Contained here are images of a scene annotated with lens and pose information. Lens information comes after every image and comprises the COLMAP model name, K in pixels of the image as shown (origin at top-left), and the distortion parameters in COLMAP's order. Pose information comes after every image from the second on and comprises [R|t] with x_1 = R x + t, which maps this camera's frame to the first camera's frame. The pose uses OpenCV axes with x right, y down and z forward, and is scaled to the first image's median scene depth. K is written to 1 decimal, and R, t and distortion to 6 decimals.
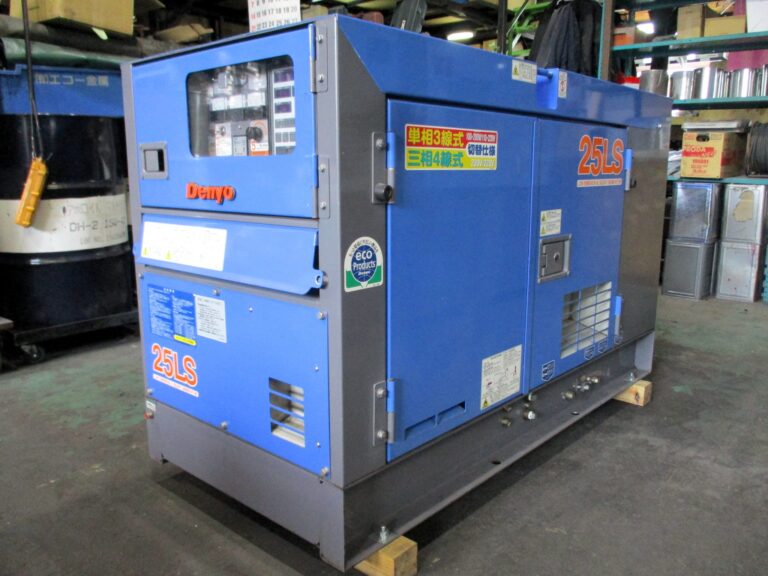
lens RADIAL K [[662.6, 0, 384.0], [0, 662.6, 288.0], [0, 0, 1]] dist [-0.023573, -0.008860]
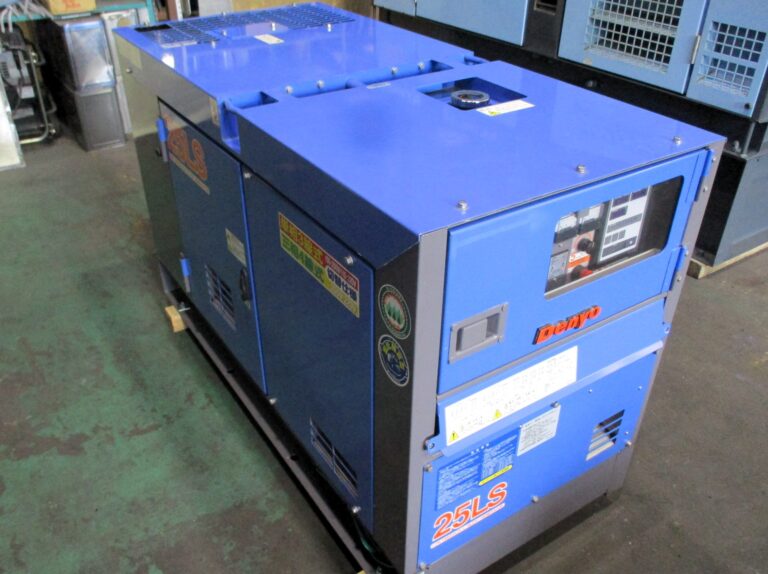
lens RADIAL K [[662.6, 0, 384.0], [0, 662.6, 287.0], [0, 0, 1]] dist [-0.023573, -0.008860]
pose [[0.260003, -0.525571, 0.810046, -0.977897], [0.164720, 0.850742, 0.499105, -0.643895], [-0.951455, 0.003662, 0.307768, 0.898523]]
